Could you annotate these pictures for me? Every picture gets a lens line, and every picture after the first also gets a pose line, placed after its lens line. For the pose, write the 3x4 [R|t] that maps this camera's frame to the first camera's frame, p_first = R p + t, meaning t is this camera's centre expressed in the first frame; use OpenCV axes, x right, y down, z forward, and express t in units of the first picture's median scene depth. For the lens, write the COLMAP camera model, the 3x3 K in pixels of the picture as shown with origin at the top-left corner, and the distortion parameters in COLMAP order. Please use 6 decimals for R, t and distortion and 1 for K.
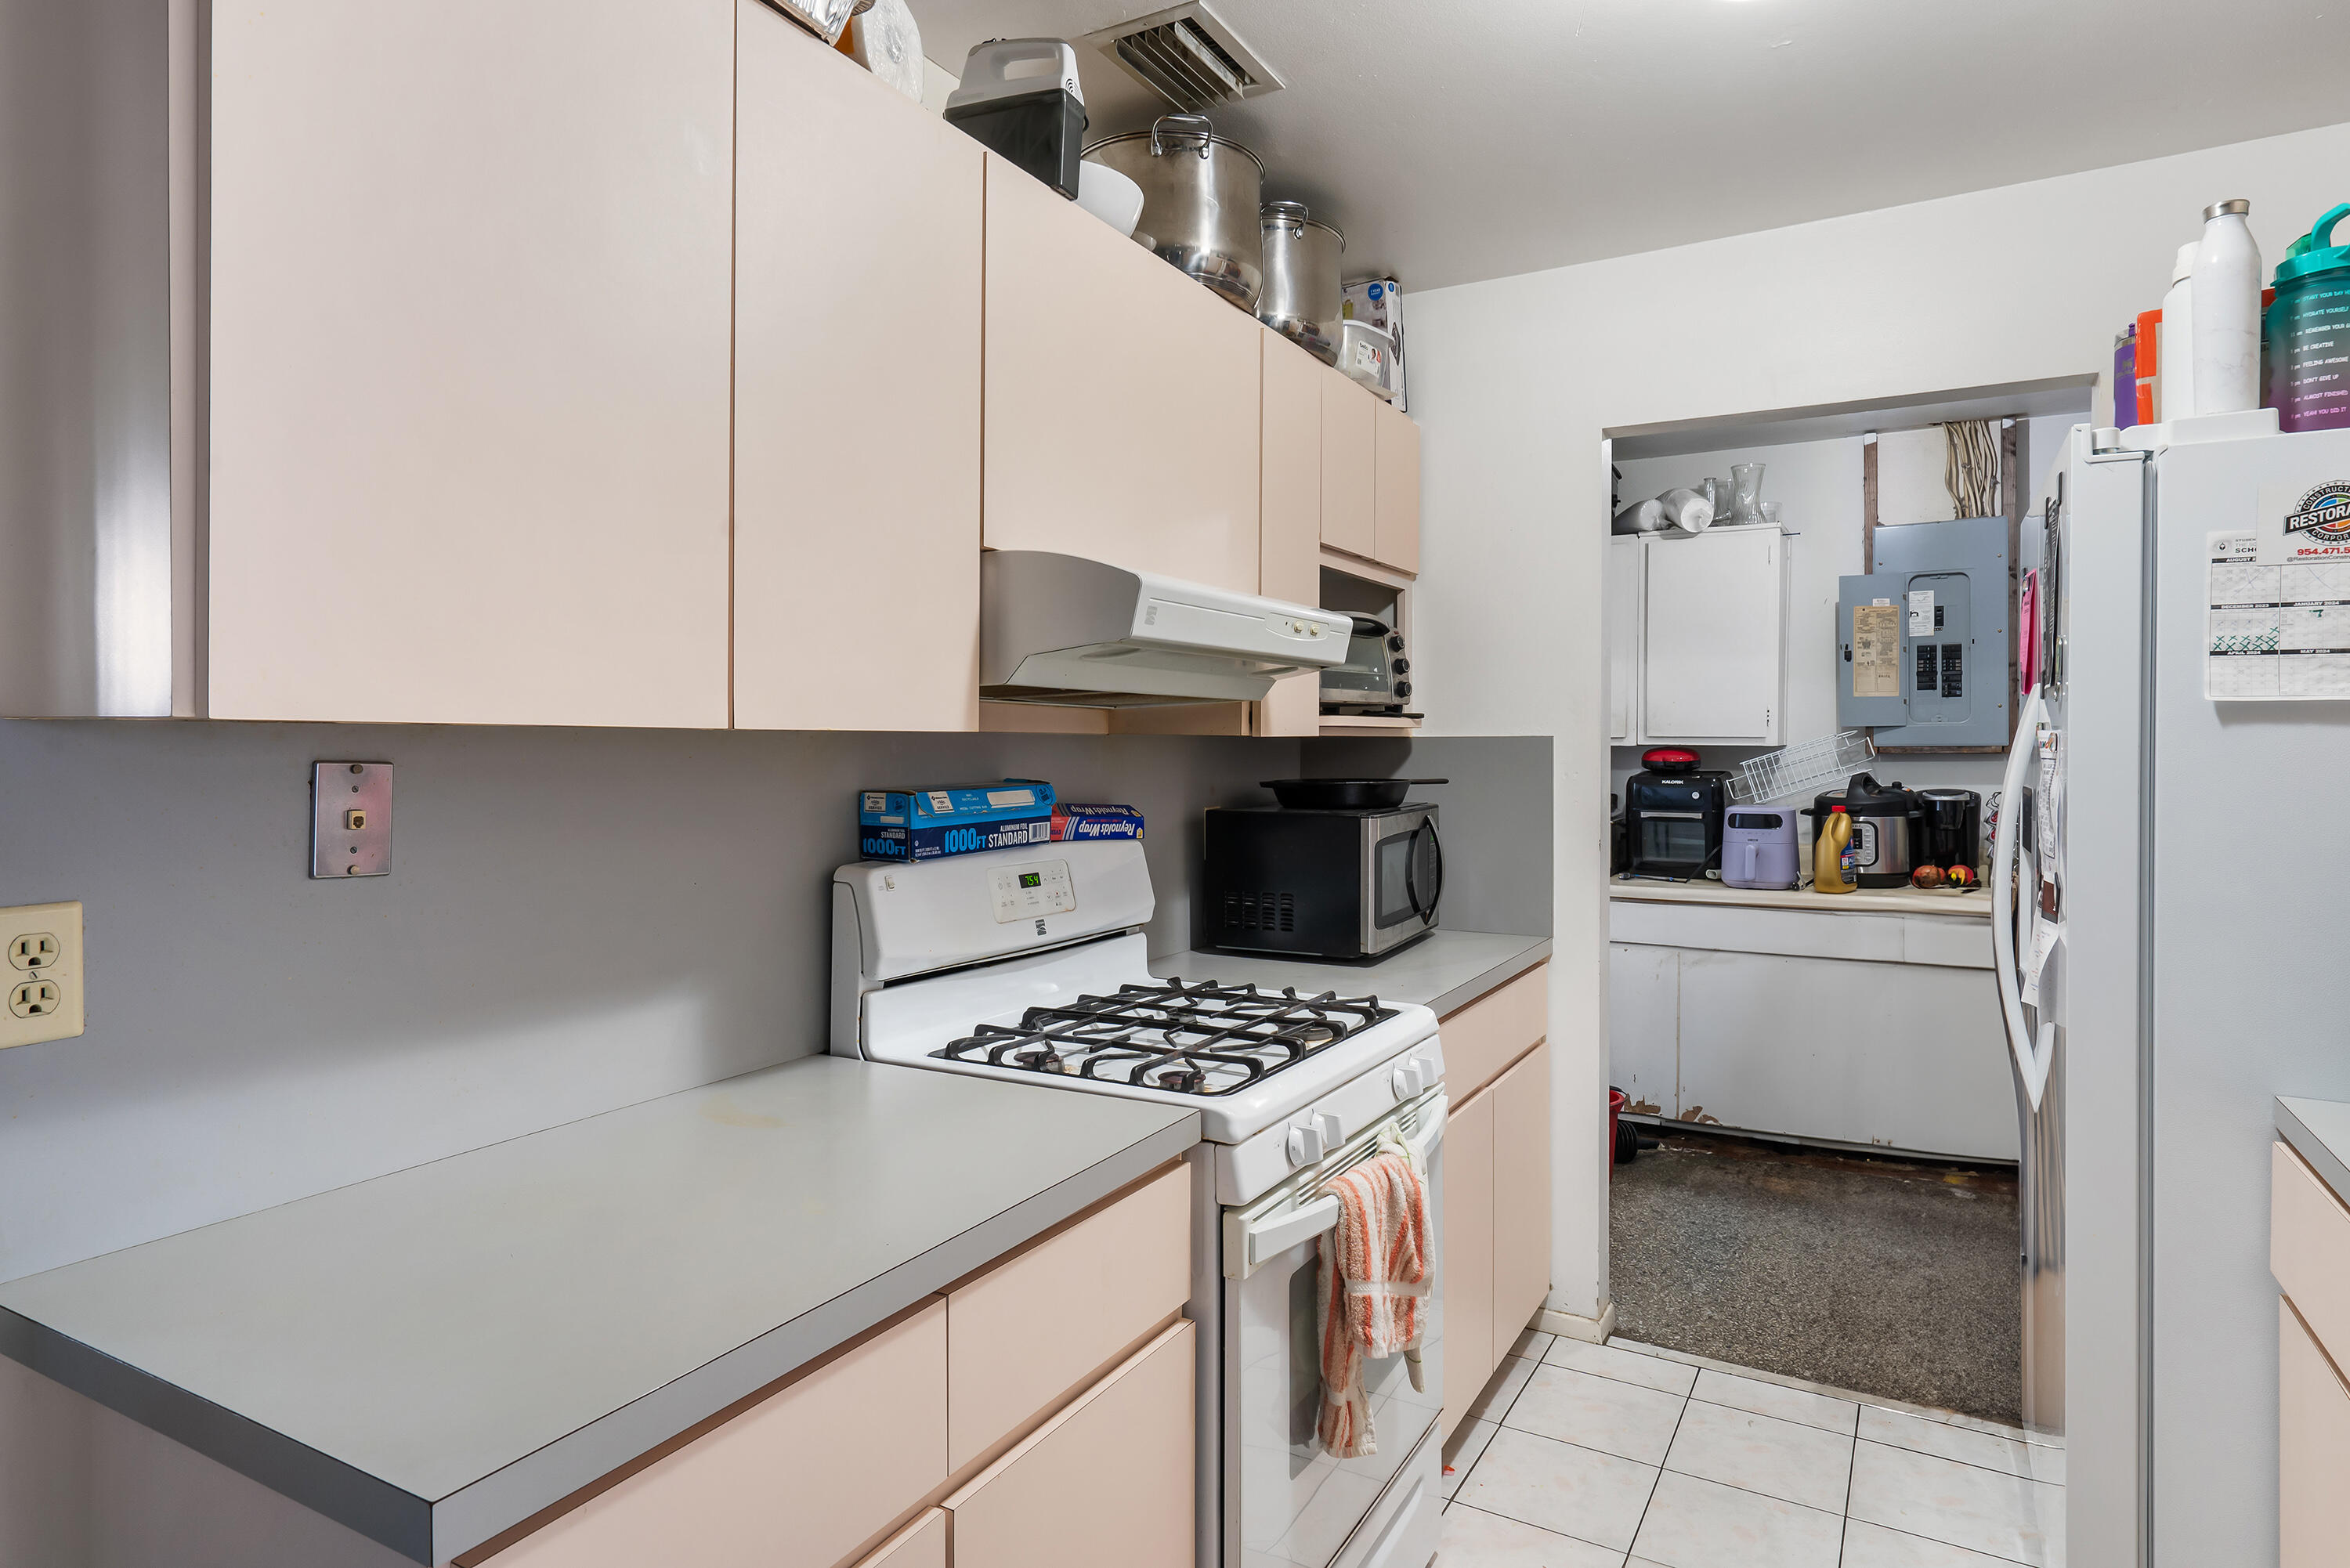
lens RADIAL K [[1317.3, 0, 1149.3], [0, 1317.3, 753.4], [0, 0, 1]] dist [0.002417, 0.001487]
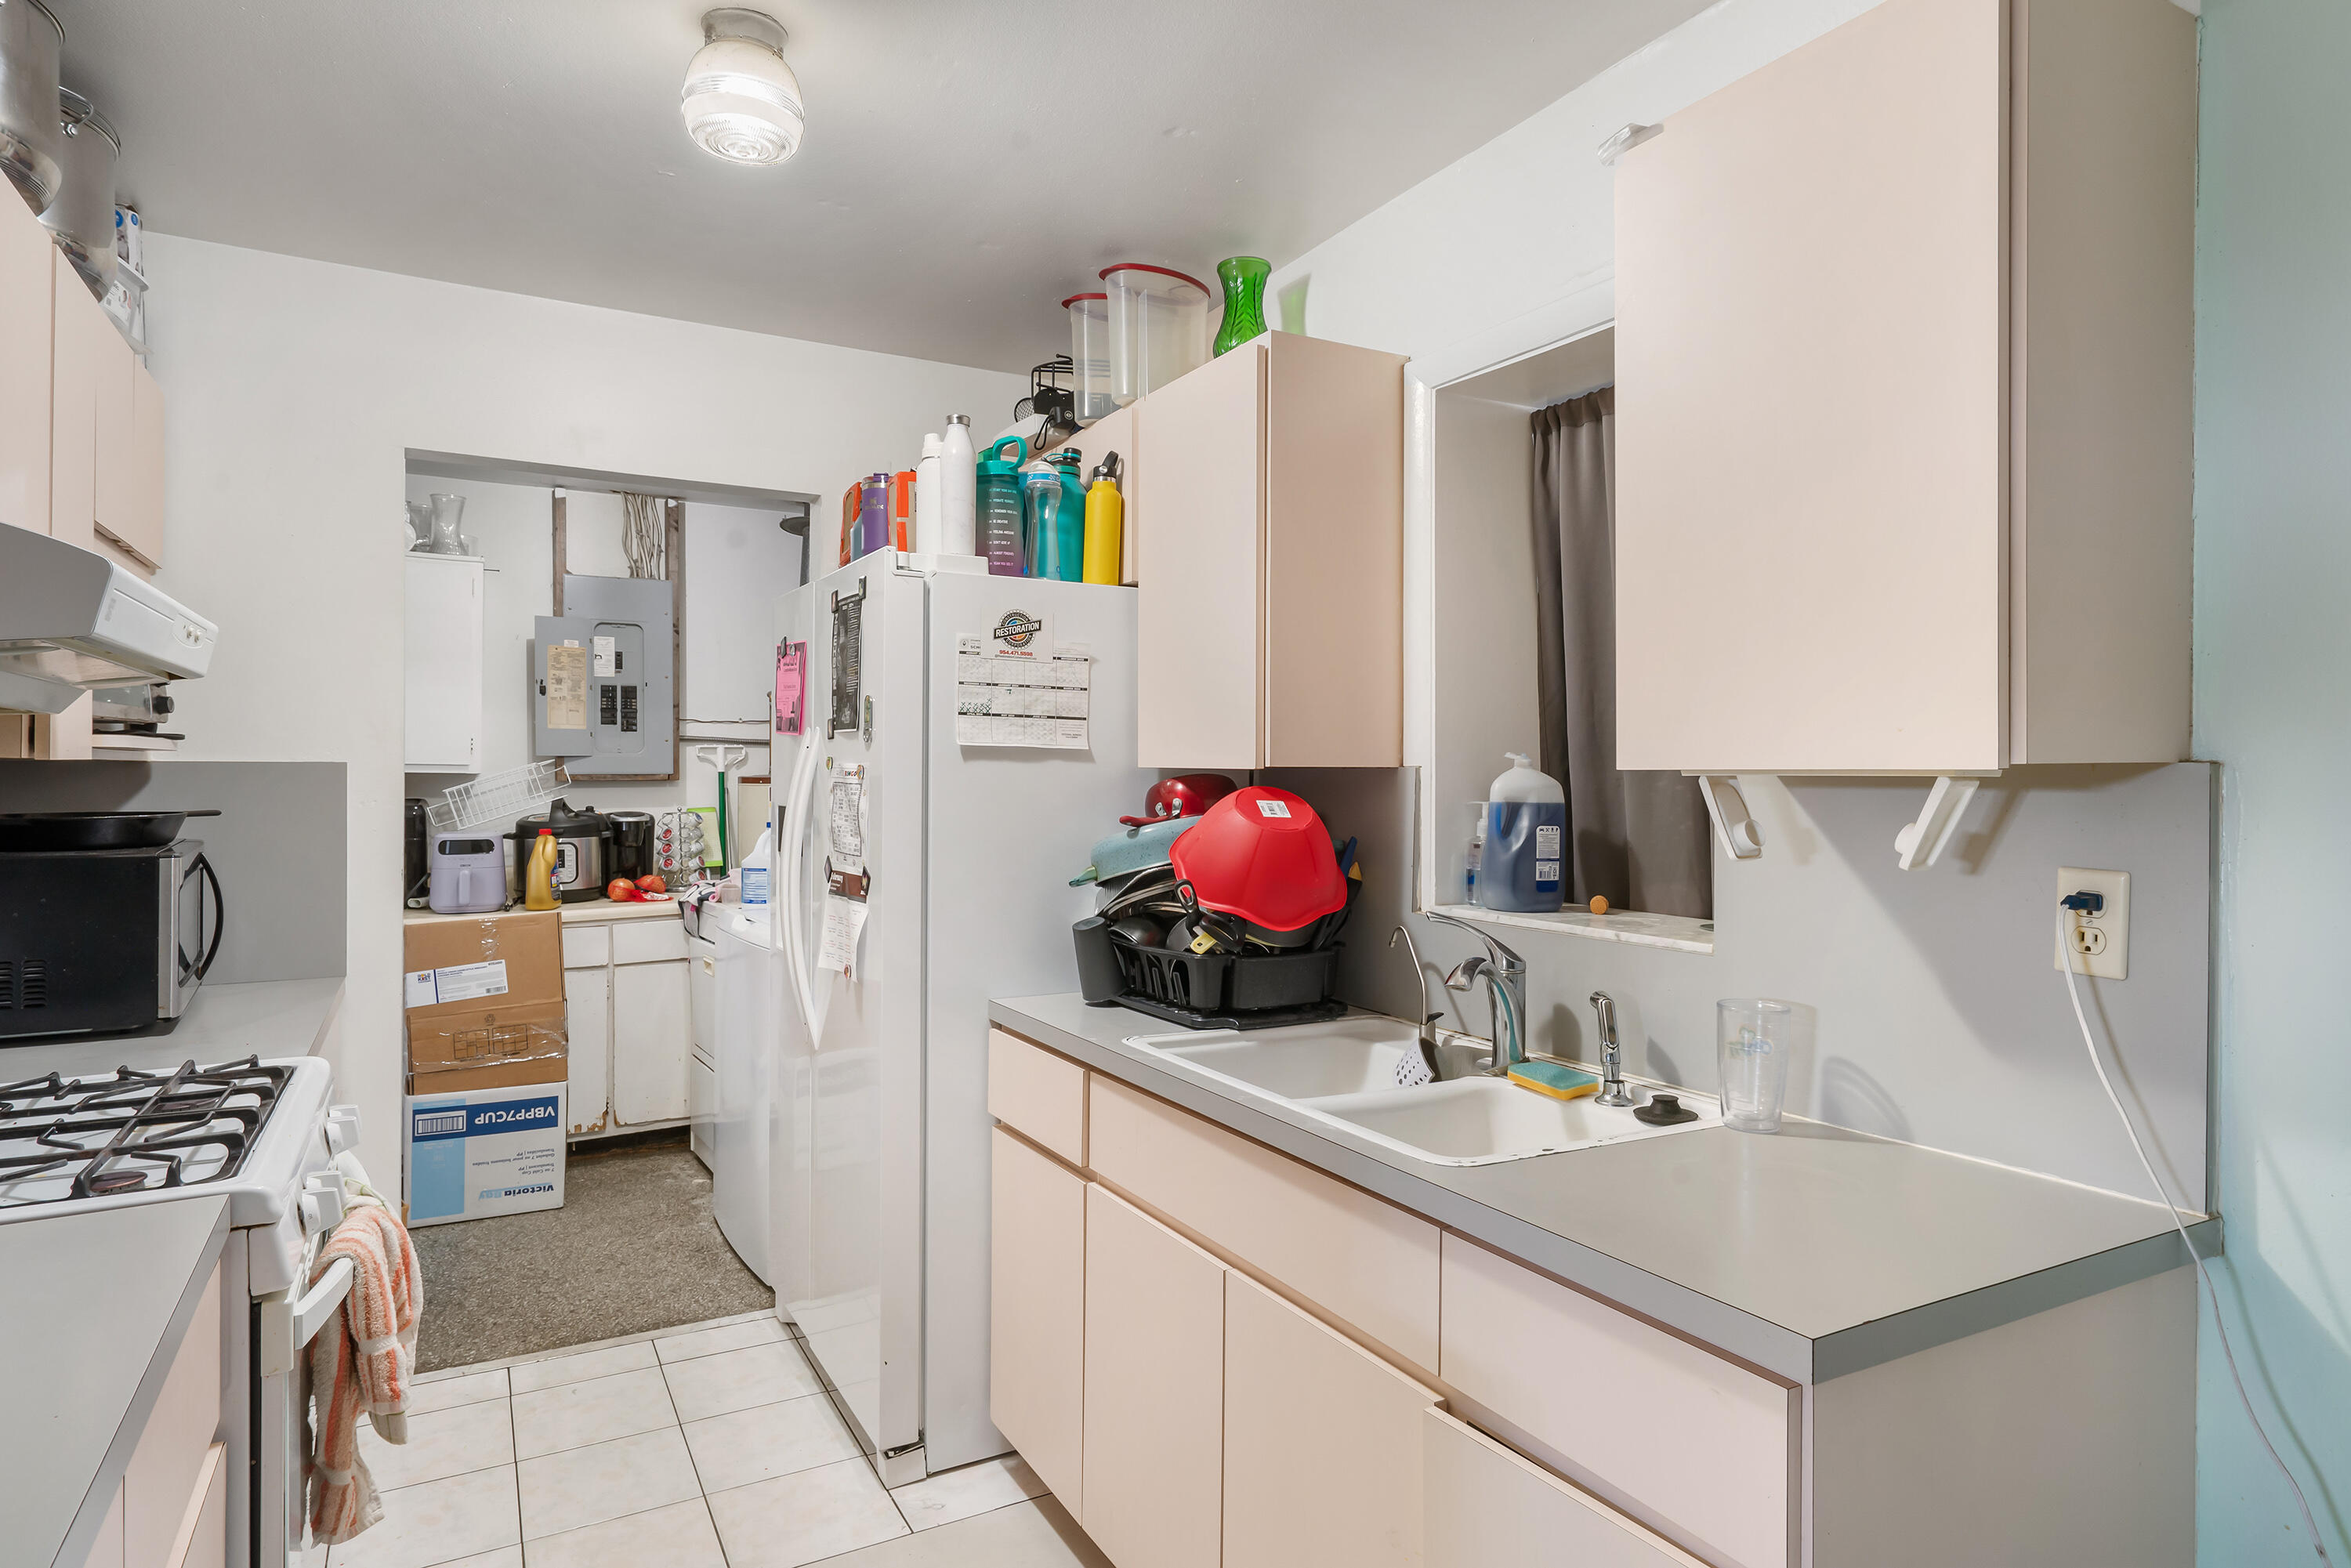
lens RADIAL K [[1317.9, 0, 1168.2], [0, 1317.9, 779.3], [0, 0, 1]] dist [0.002417, 0.001487]
pose [[0.504795, -0.000031, 0.863239, -0.152353], [0.001242, 0.999999, -0.000690, 0.000297], [-0.863238, 0.001421, 0.504795, 0.013325]]
